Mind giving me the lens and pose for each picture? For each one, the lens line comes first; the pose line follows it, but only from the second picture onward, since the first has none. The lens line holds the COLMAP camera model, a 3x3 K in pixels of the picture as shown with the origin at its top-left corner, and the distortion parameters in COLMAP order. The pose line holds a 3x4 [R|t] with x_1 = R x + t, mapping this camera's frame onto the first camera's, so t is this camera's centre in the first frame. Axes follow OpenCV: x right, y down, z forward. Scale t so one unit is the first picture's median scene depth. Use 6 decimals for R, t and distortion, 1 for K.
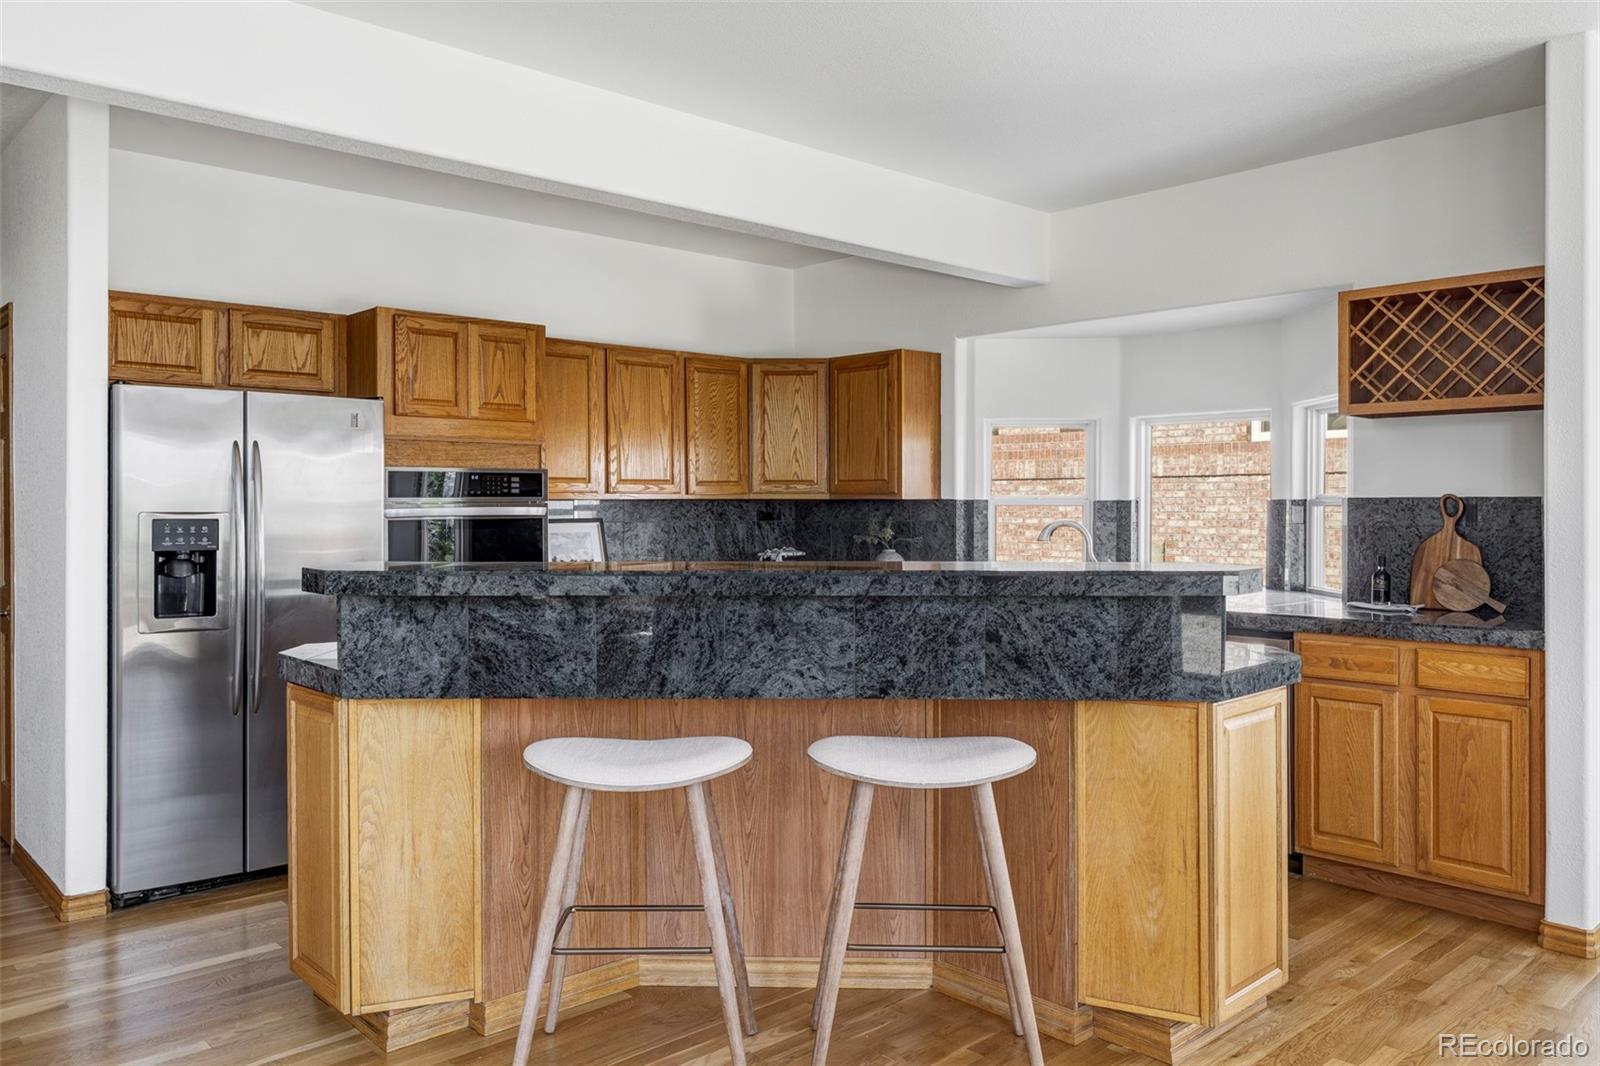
lens RADIAL K [[1171.4, 0, 799.9], [0, 1171.4, 518.3], [0, 0, 1]] dist [-0.011661, -0.003409]
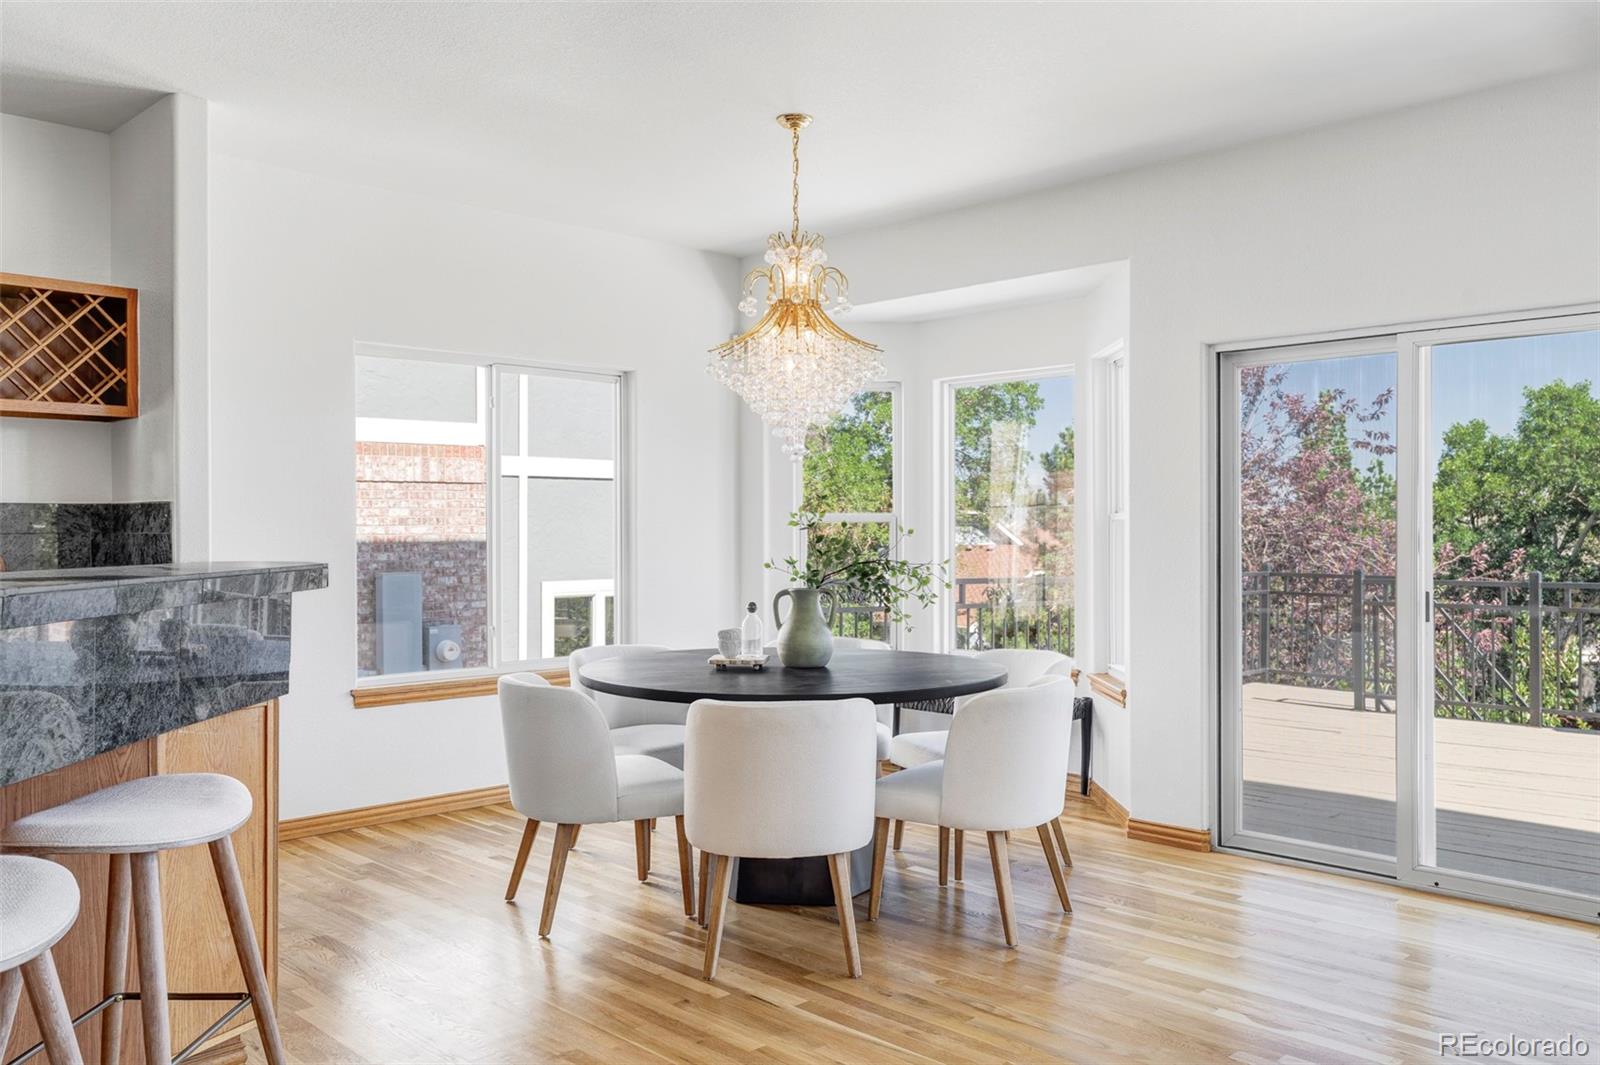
lens RADIAL K [[1282.0, 0, 799.9], [0, 1282.0, 534.7], [0, 0, 1]] dist [0.007223, 0.003109]
pose [[-0.035161, -0.003687, 0.999375, -0.592114], [0.010298, 0.999939, 0.004051, 0.012229], [-0.999329, 0.010434, -0.035120, 0.443938]]
